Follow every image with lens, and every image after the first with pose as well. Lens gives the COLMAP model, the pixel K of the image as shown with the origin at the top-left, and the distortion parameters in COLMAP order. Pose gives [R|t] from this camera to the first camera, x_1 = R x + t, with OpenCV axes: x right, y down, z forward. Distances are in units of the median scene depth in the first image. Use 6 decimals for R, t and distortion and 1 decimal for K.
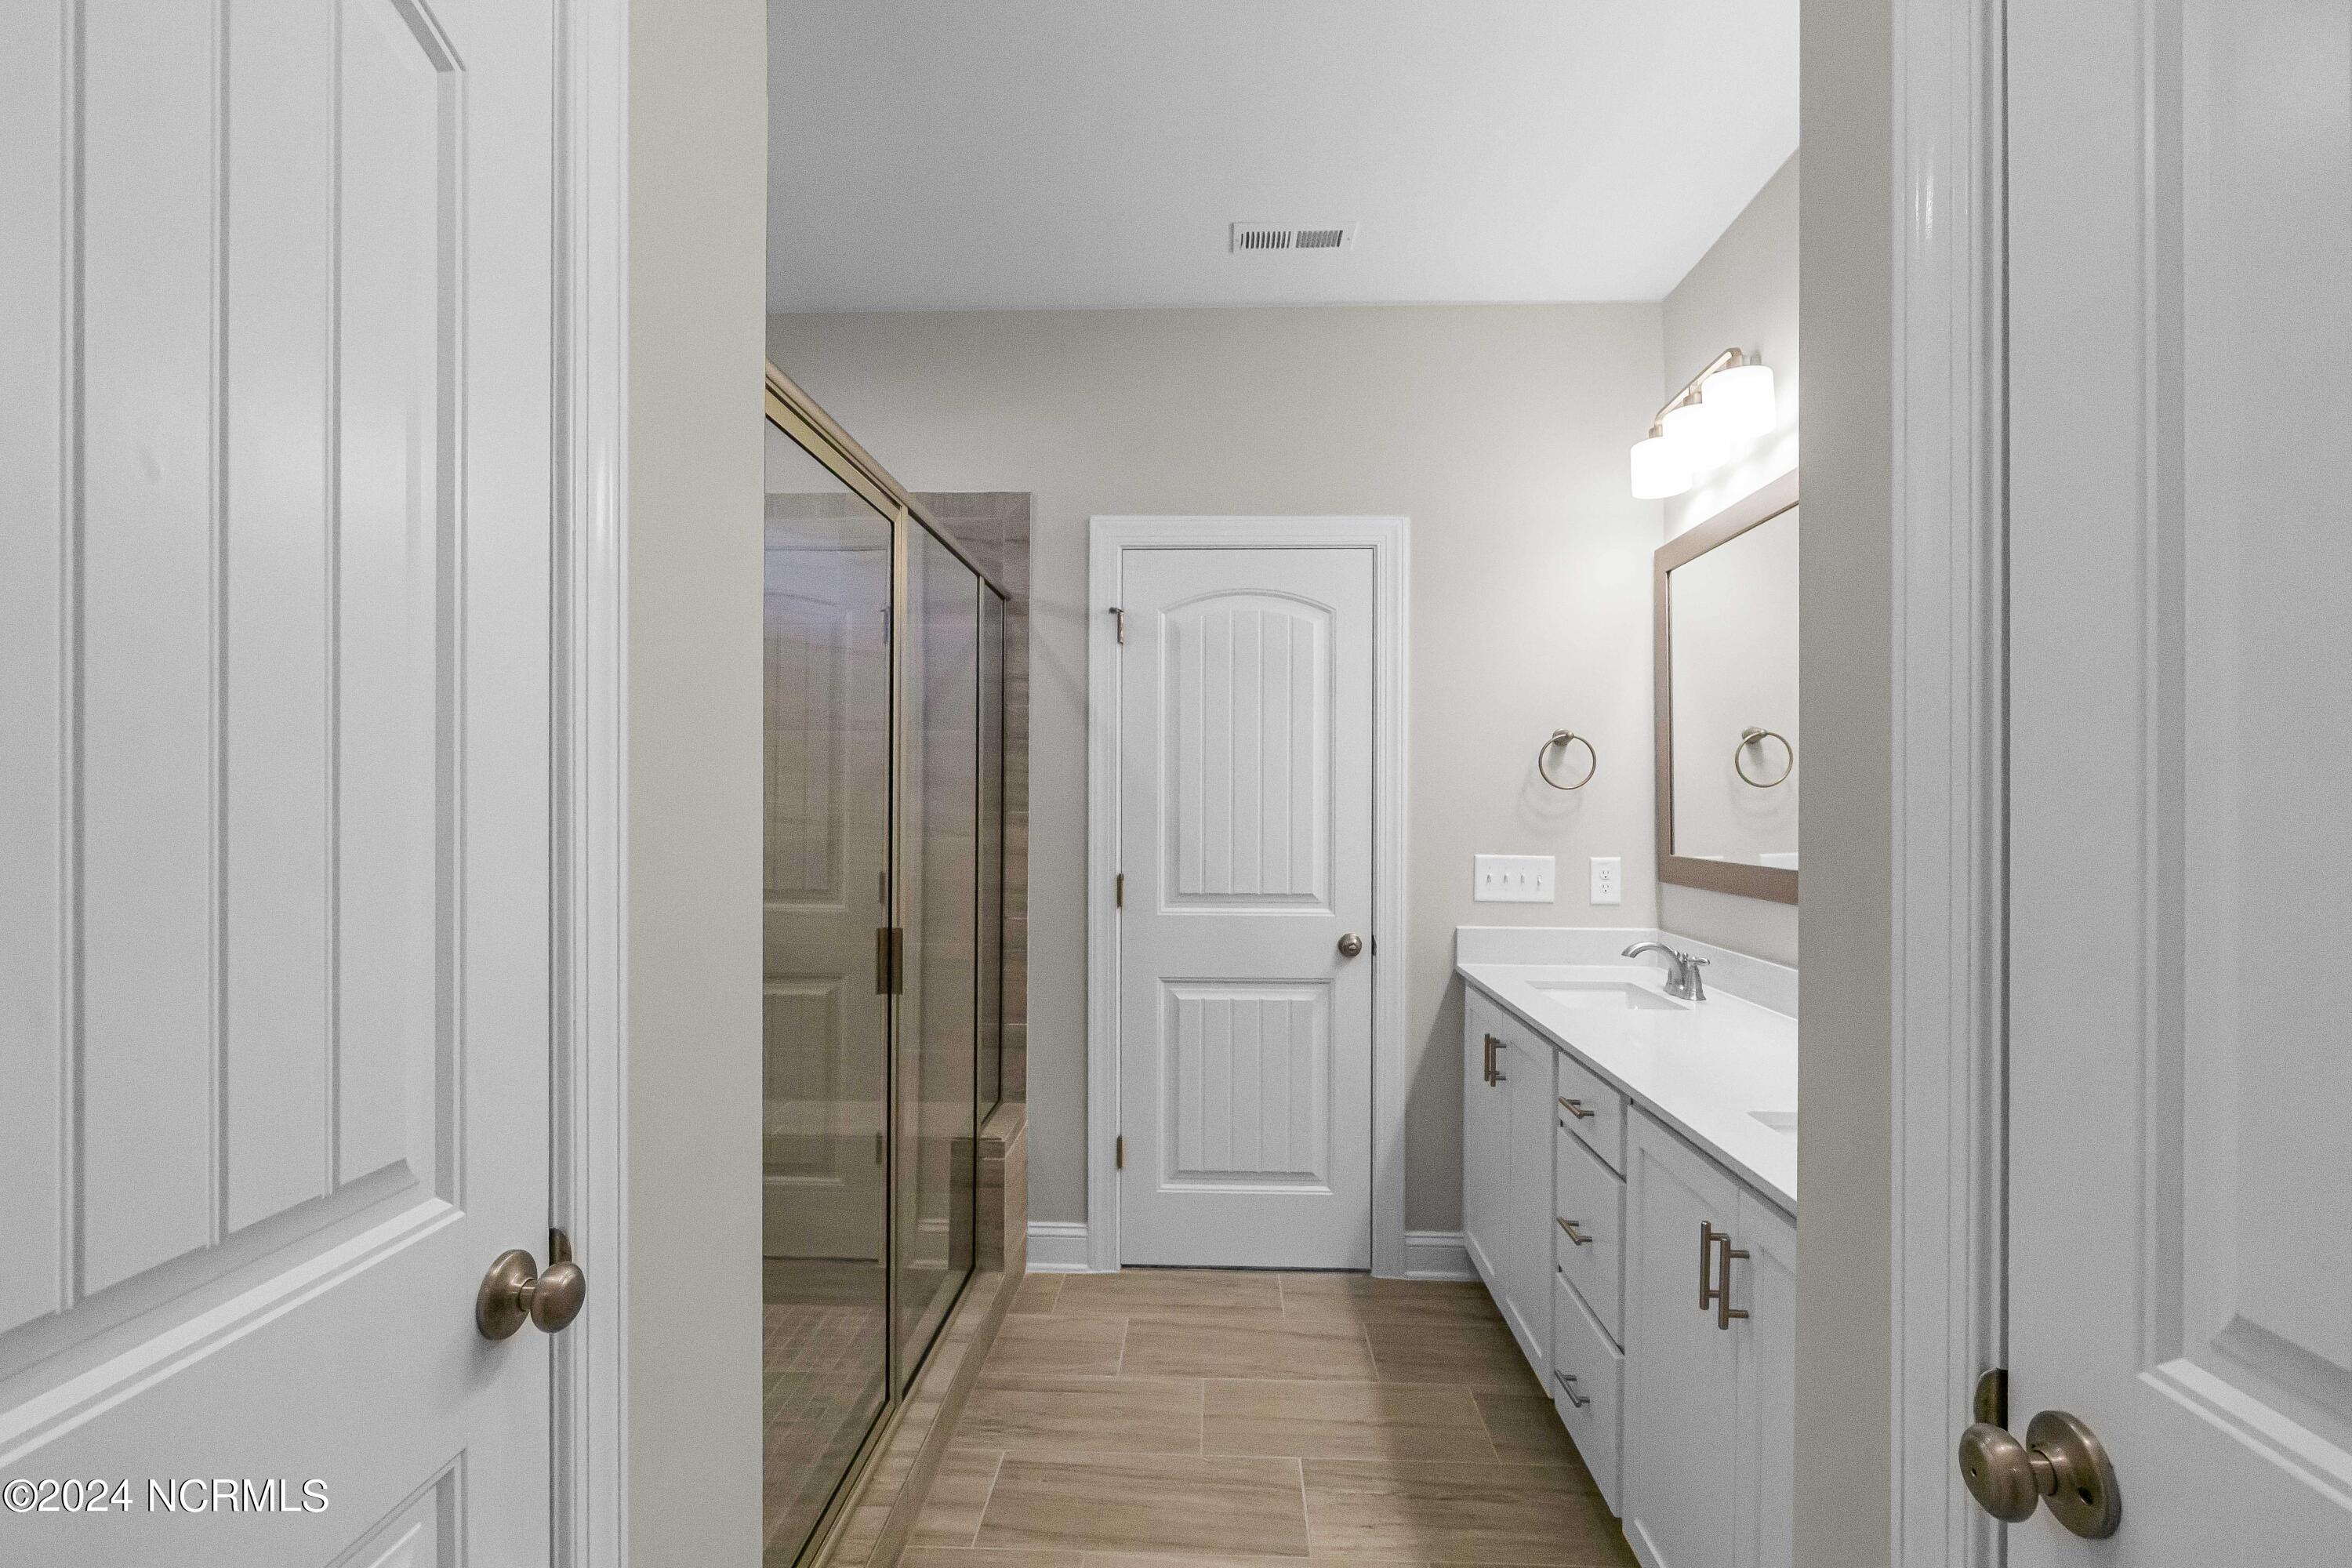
lens RADIAL K [[1105.0, 0, 1182.7], [0, 1105.0, 798.9], [0, 0, 1]] dist [-0.013592, 0.001191]
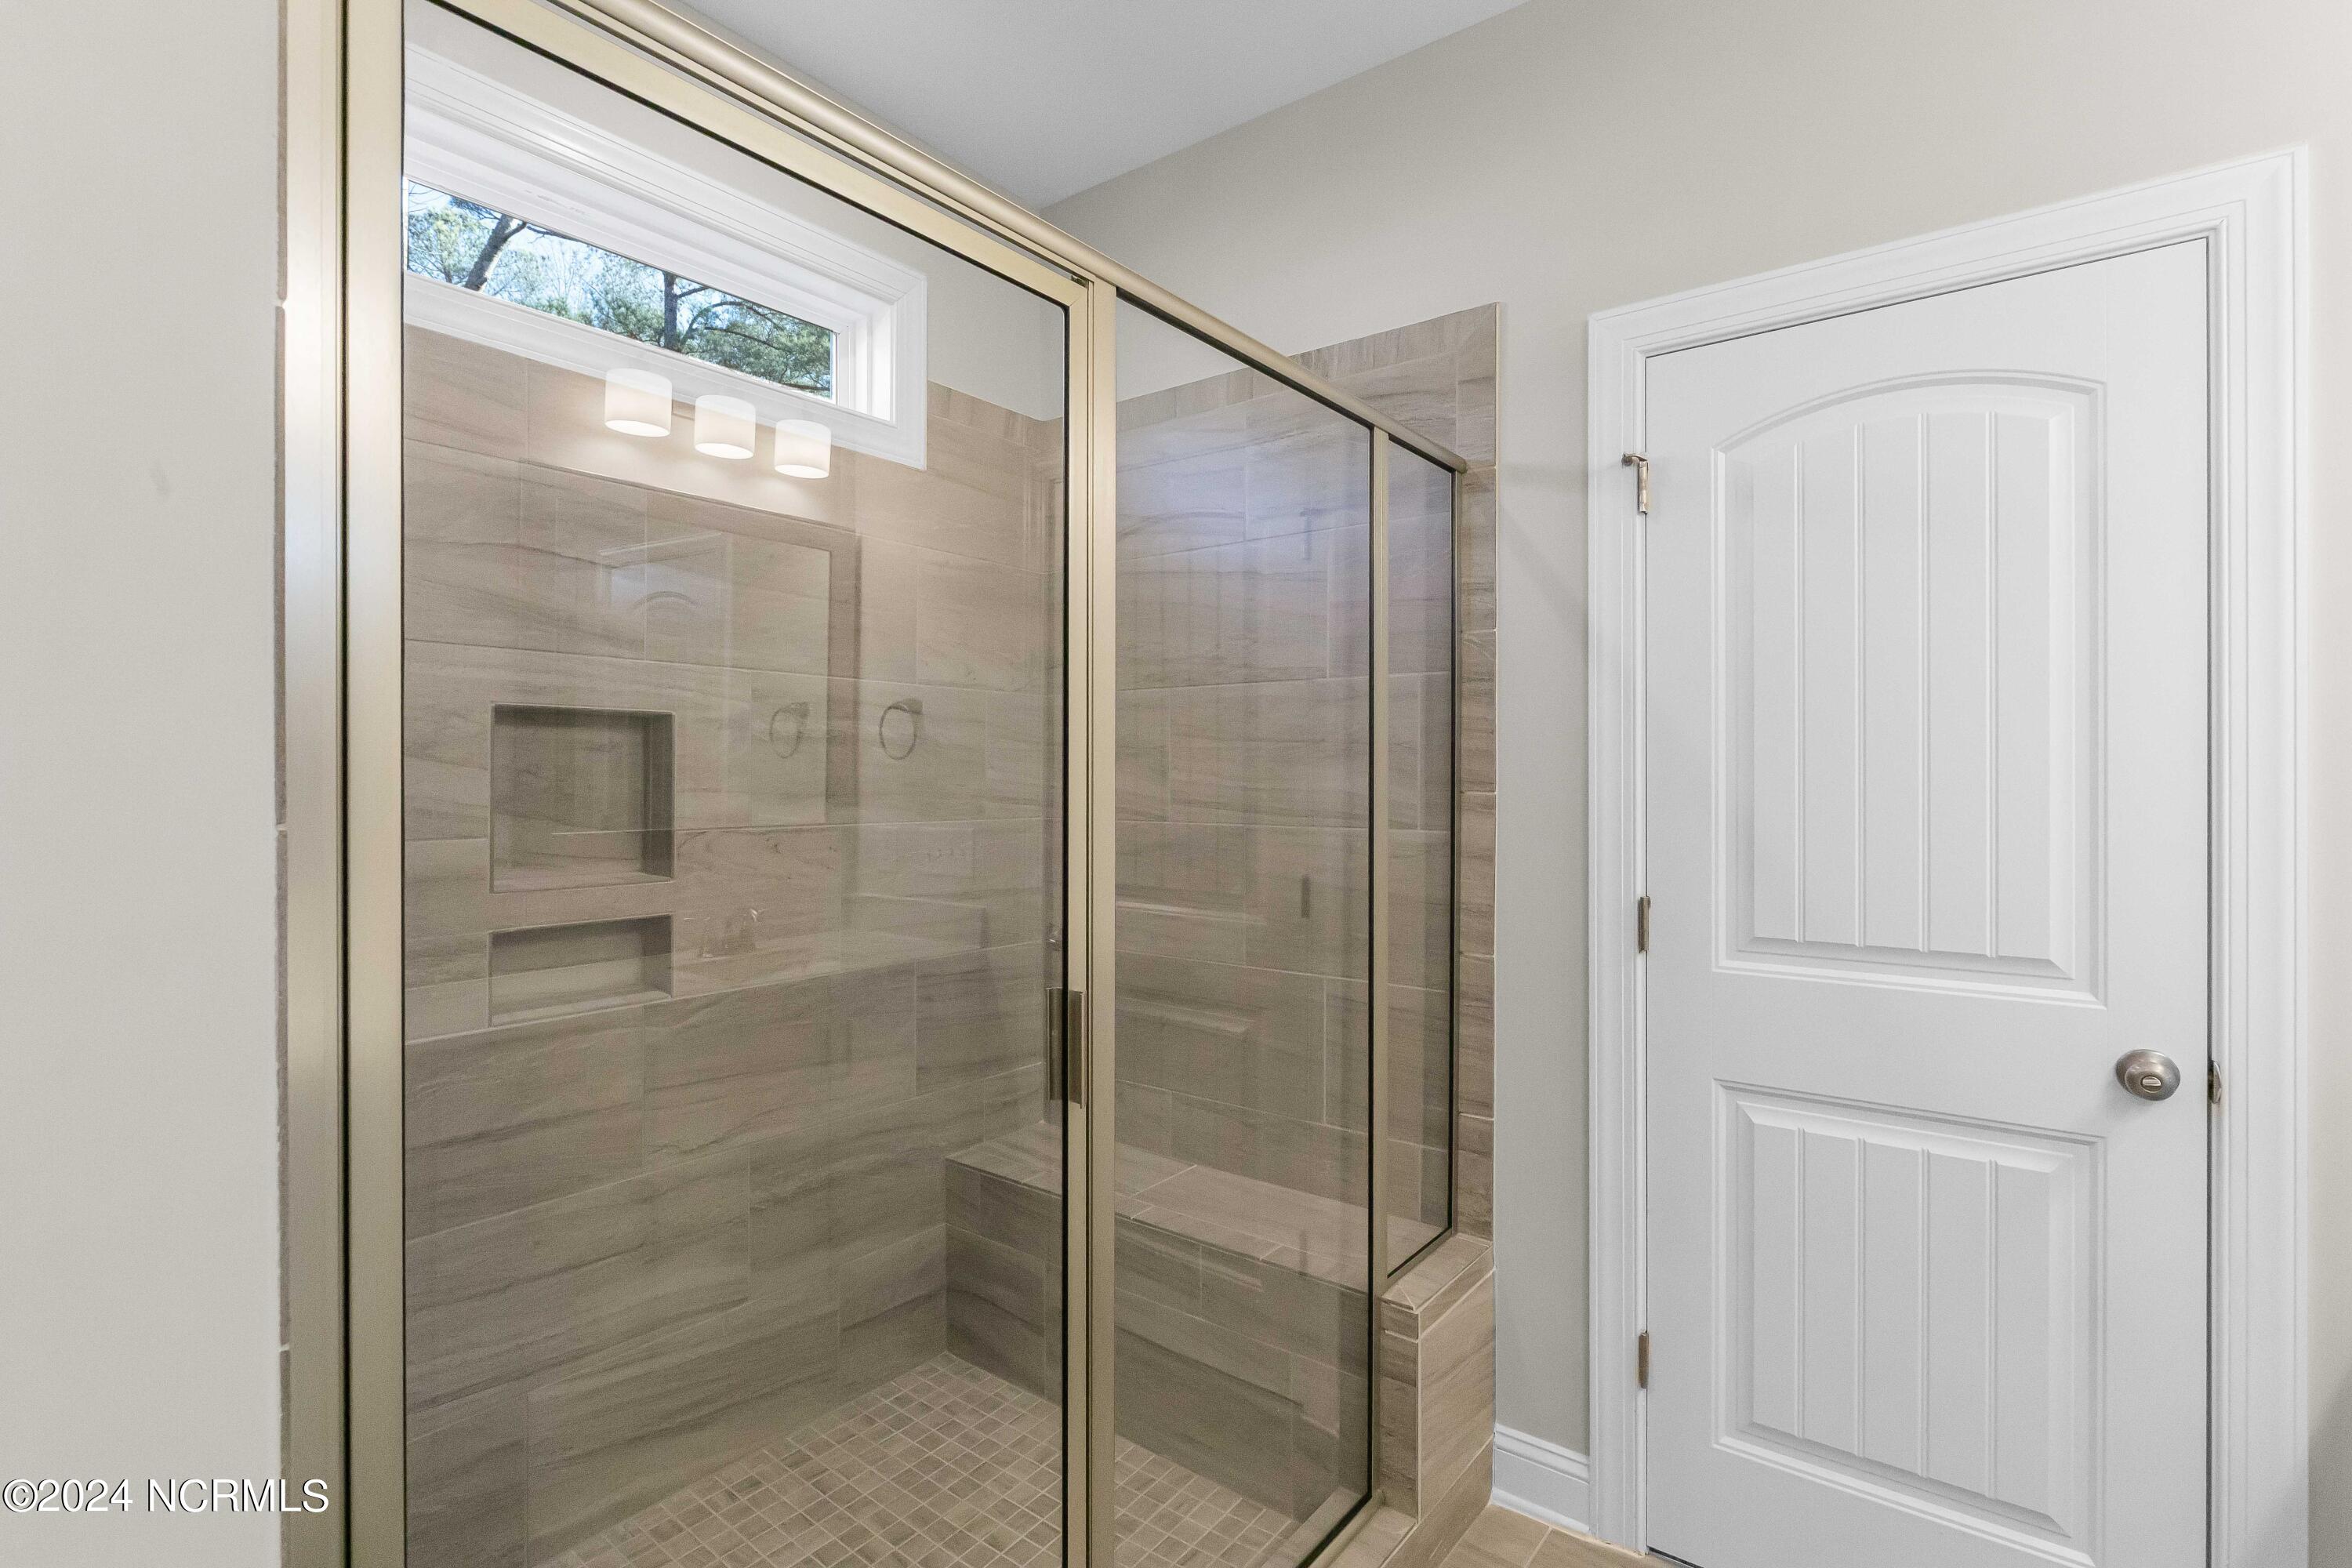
lens RADIAL K [[1105.0, 0, 1162.0], [0, 1105.0, 776.7], [0, 0, 1]] dist [-0.013592, 0.001191]
pose [[0.809853, -0.005664, -0.586606, 0.082860], [0.005957, 0.999981, -0.001432, 0.001733], [0.586603, -0.002335, 0.809871, 0.360887]]
